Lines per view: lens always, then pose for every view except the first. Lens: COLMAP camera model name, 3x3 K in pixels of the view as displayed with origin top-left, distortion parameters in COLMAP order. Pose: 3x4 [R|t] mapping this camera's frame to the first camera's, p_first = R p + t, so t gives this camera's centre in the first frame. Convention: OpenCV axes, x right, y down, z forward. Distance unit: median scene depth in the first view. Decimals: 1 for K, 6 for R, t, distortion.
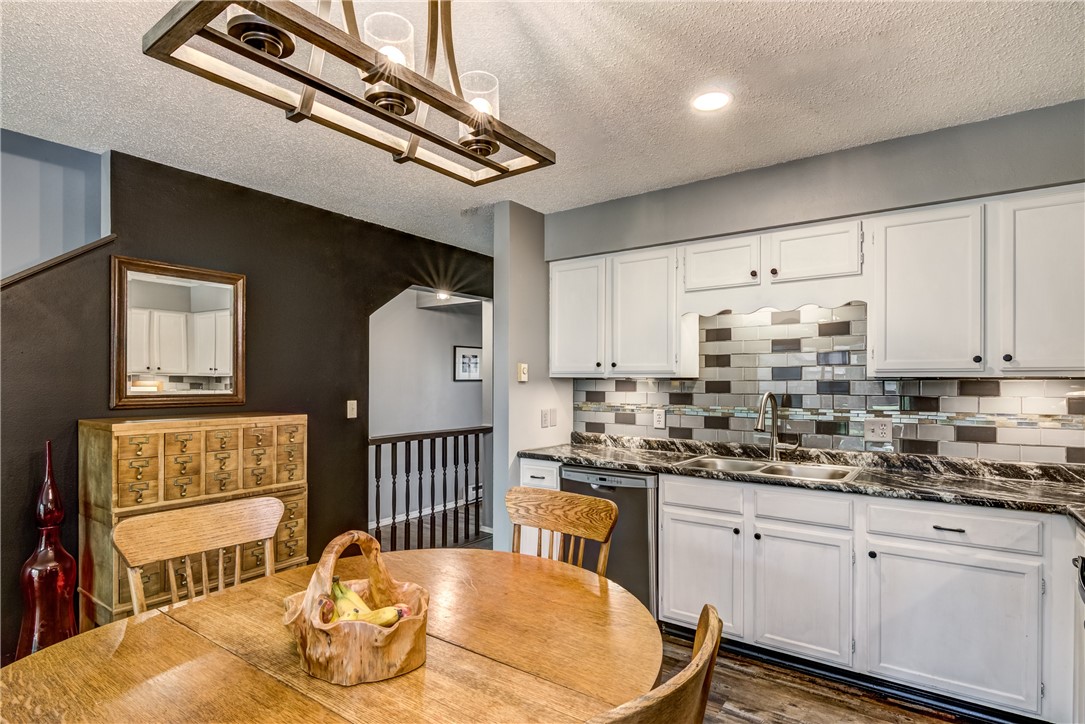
lens RADIAL K [[556.3, 0, 543.3], [0, 556.3, 381.2], [0, 0, 1]] dist [-0.003016, -0.002098]
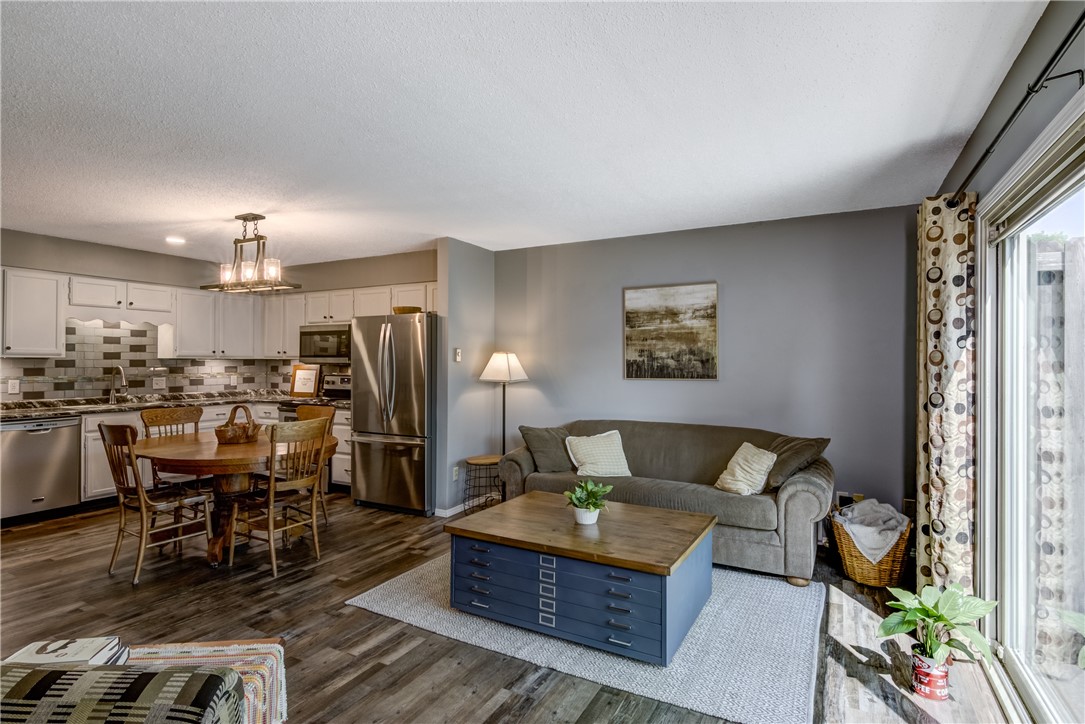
lens RADIAL K [[550.8, 0, 546.1], [0, 550.8, 359.2], [0, 0, 1]] dist [-0.000187, -0.002450]
pose [[-0.134659, 0.001196, 0.990891, -1.558670], [-0.003337, 0.999993, -0.001661, -0.004805], [-0.990886, -0.003530, -0.134654, -0.163596]]
